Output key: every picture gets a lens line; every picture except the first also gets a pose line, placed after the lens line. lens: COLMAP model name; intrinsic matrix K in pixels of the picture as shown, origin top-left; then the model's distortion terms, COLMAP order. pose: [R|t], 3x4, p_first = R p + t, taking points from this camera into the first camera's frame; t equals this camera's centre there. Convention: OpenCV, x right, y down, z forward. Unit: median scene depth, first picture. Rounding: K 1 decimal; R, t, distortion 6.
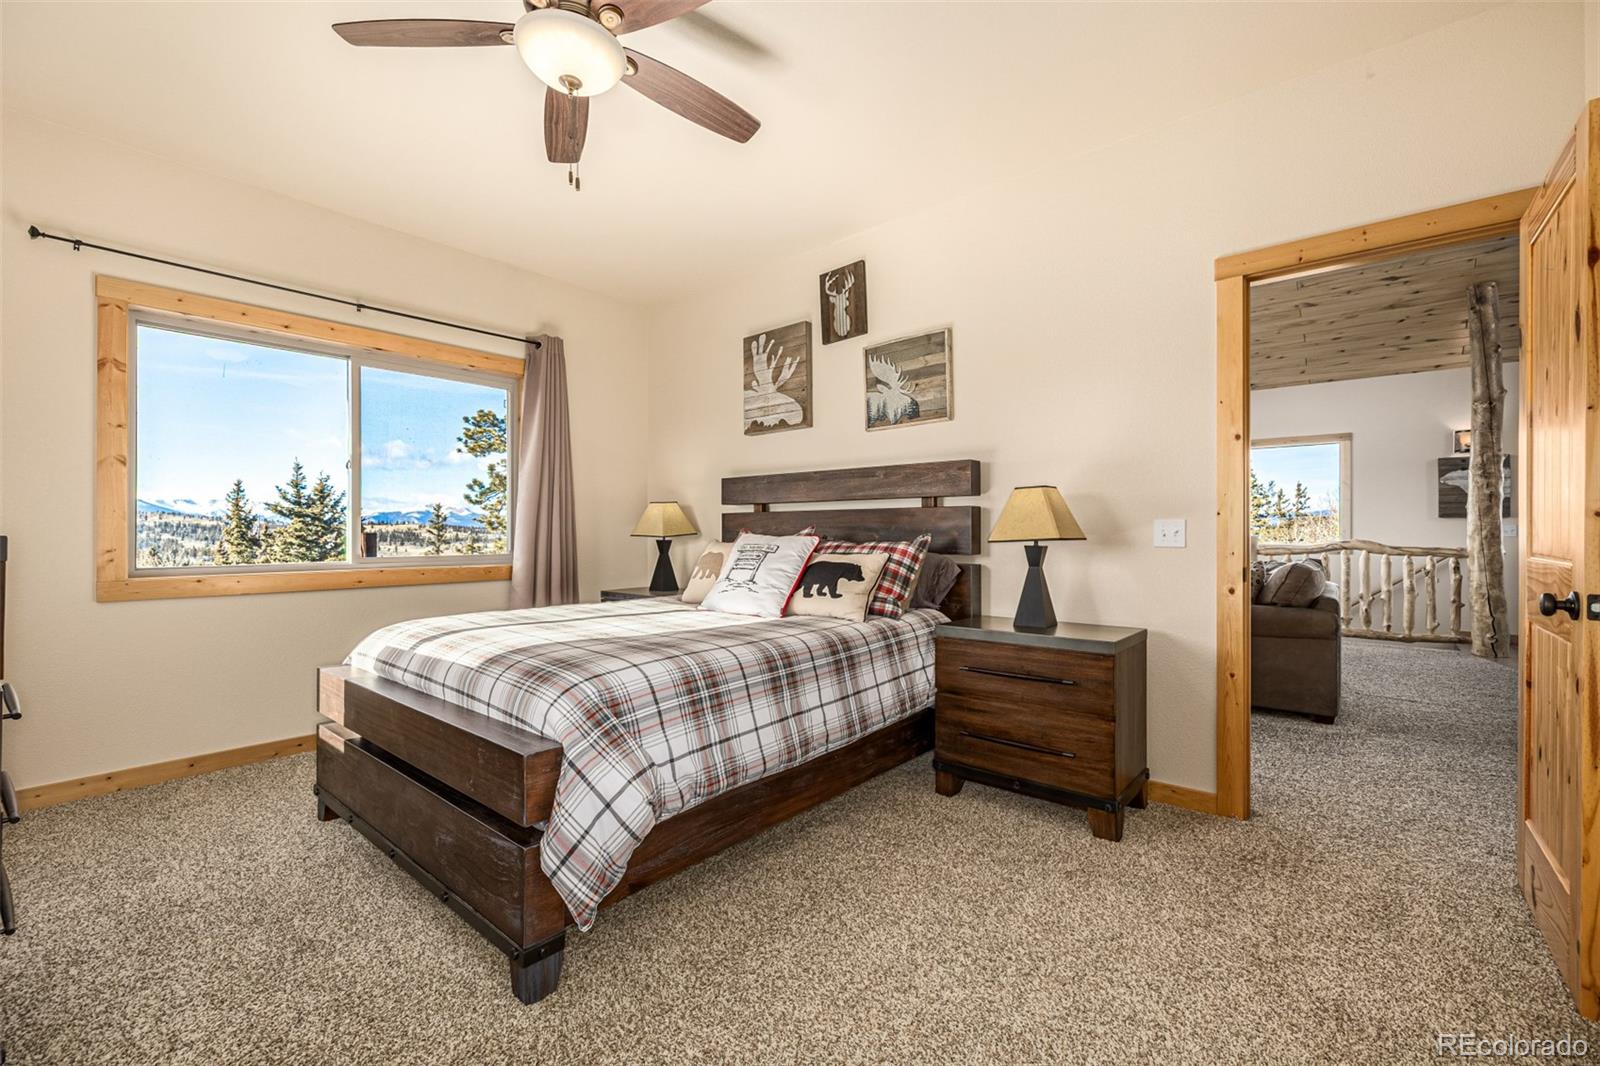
lens RADIAL K [[673.9, 0, 805.1], [0, 673.9, 534.7], [0, 0, 1]] dist [0.004089, -0.000609]
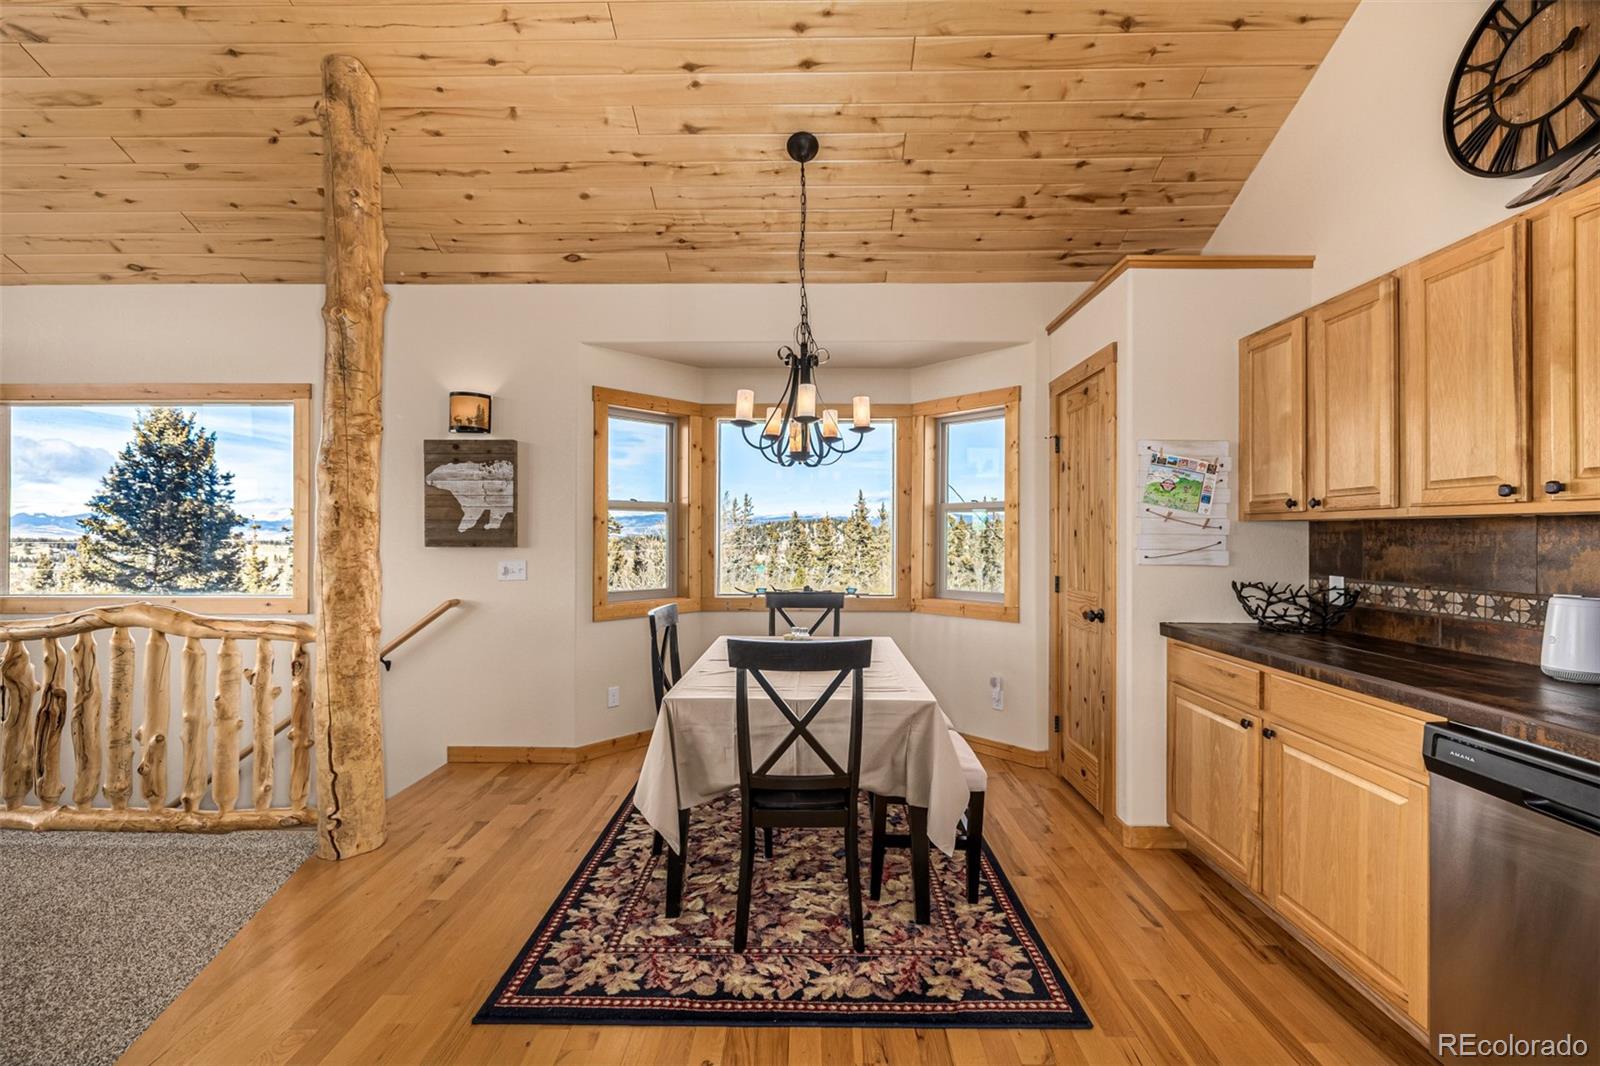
lens RADIAL K [[673.9, 0, 799.6], [0, 673.9, 530.4], [0, 0, 1]] dist [0.004089, -0.000609]
pose [[0.780559, 0.002792, 0.625076, 0.844966], [0.003021, 0.999961, -0.008239, -0.033797], [-0.625075, 0.008319, 0.780521, 0.381198]]
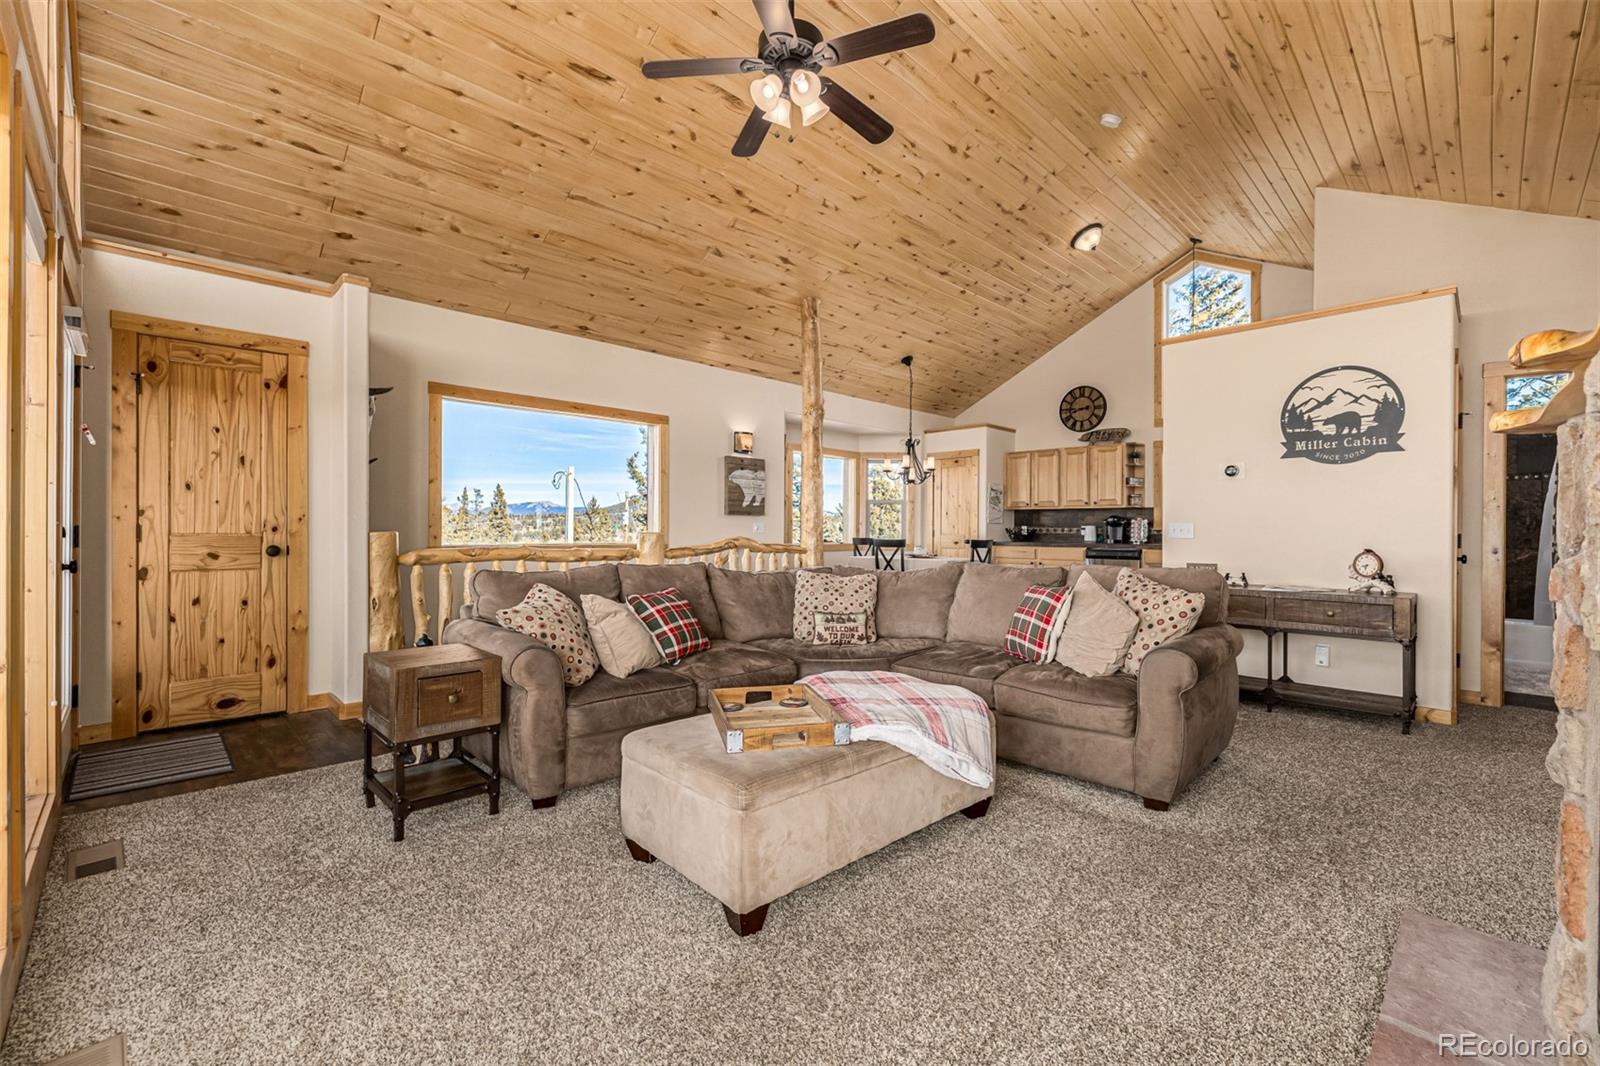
lens RADIAL K [[673.9, 0, 800.2], [0, 673.9, 528.3], [0, 0, 1]] dist [0.004089, -0.000609]
pose [[0.105326, 0.001576, 0.994436, -0.057673], [0.000896, 0.999998, -0.001680, -0.002910], [-0.994437, 0.001068, 0.105325, 0.799453]]
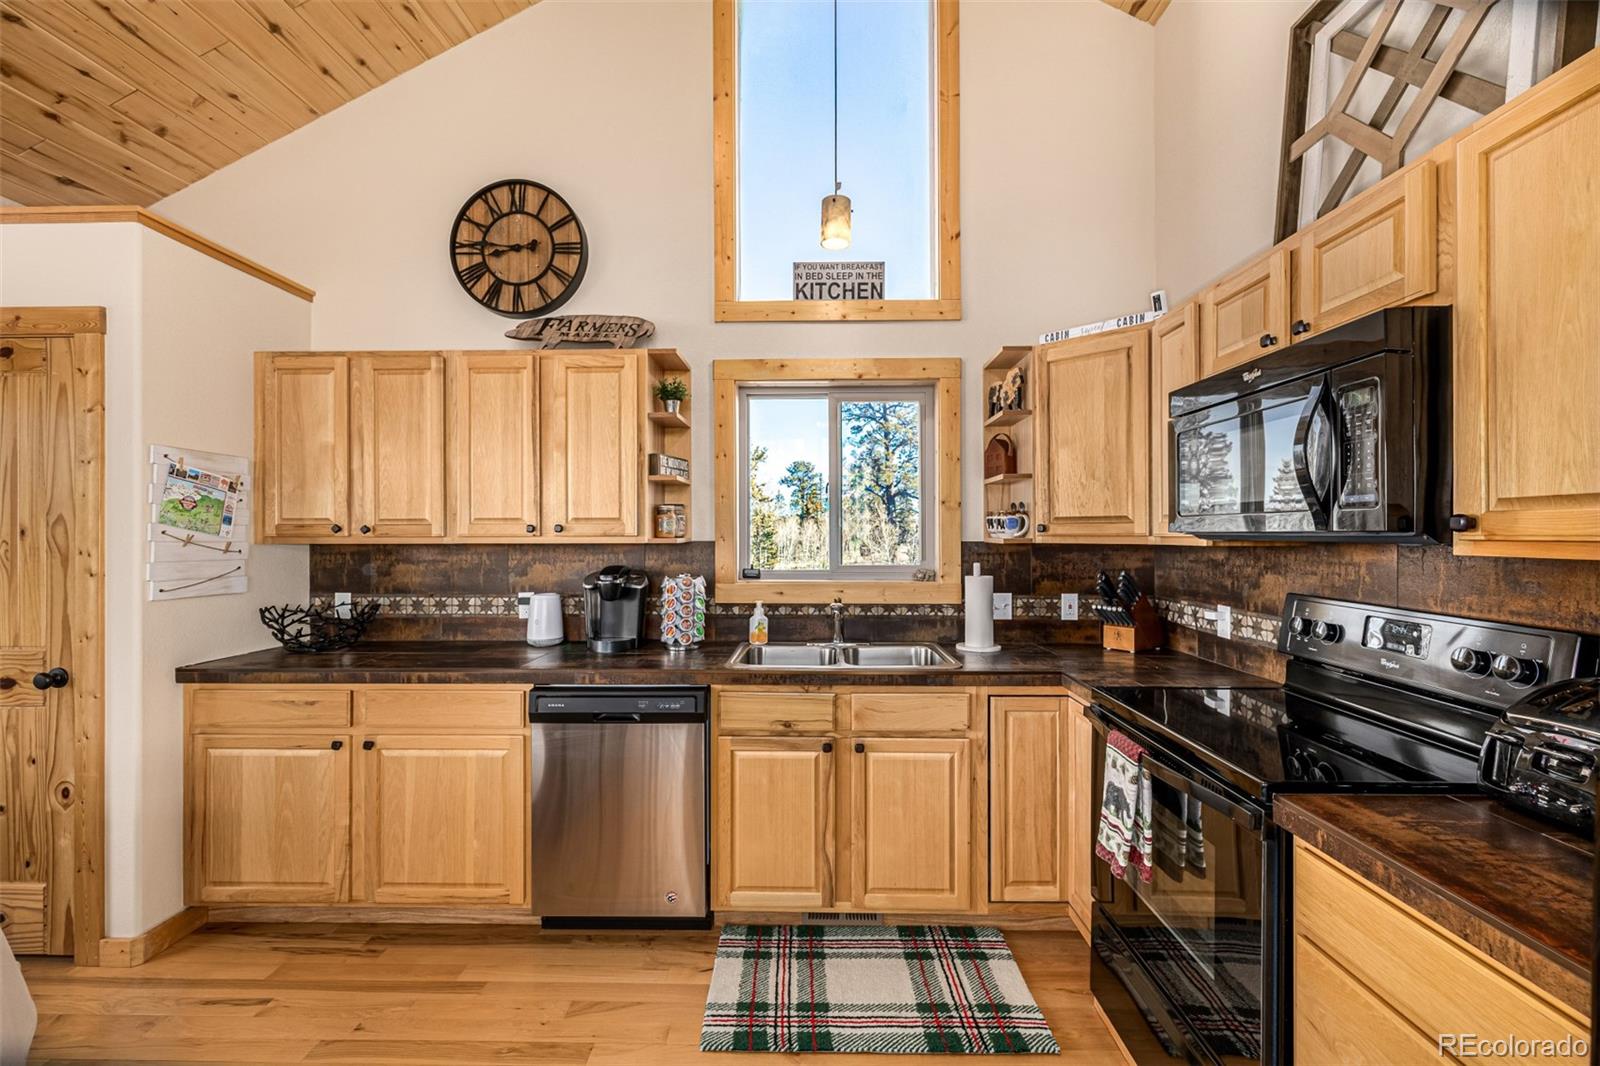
lens RADIAL K [[673.9, 0, 804.3], [0, 673.9, 530.6], [0, 0, 1]] dist [0.004089, -0.000609]
pose [[-0.621449, 0.001579, 0.783453, 0.808963], [0.006679, 0.999972, 0.003282, -0.049125], [-0.783426, 0.007272, -0.621442, 0.531308]]
